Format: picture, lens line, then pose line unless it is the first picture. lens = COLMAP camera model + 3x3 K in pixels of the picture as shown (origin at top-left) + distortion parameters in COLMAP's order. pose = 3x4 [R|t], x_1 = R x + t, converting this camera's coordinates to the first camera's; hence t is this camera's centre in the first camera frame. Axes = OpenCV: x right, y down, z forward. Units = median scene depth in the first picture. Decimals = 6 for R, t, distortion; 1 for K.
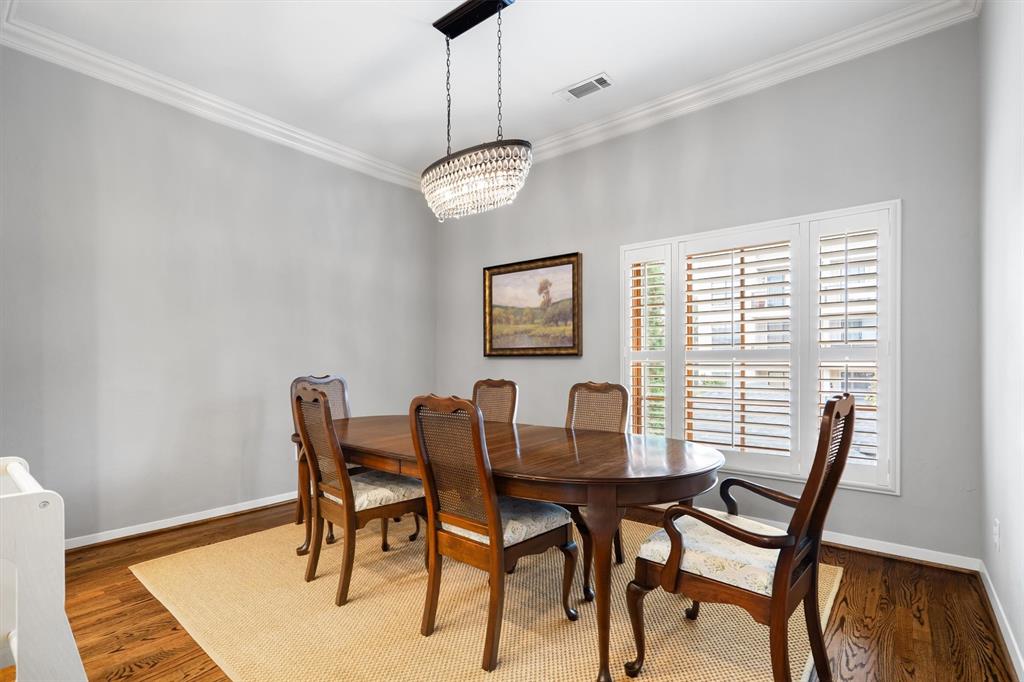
lens RADIAL K [[476.3, 0, 510.4], [0, 476.3, 363.1], [0, 0, 1]] dist [-0.001015, -0.000023]
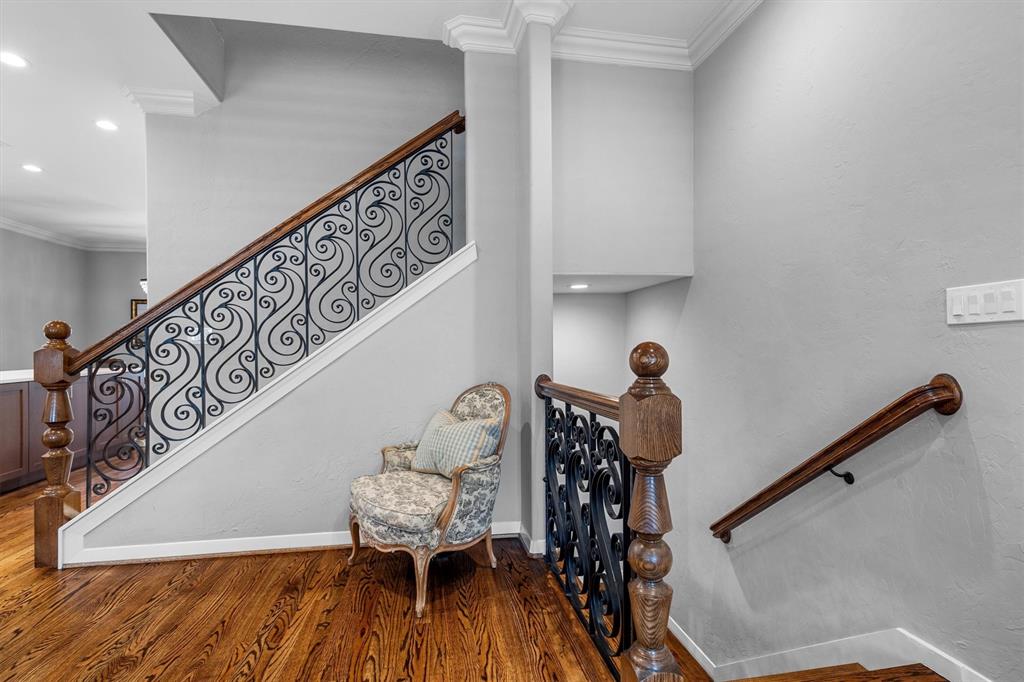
lens RADIAL K [[494.4, 0, 497.8], [0, 494.4, 342.3], [0, 0, 1]] dist [0.001458, 0.000265]
pose [[0.670894, 0.002771, 0.741548, -0.586338], [0.006869, 0.999927, -0.009951, -0.001789], [-0.741521, 0.011769, 0.670826, -1.513019]]
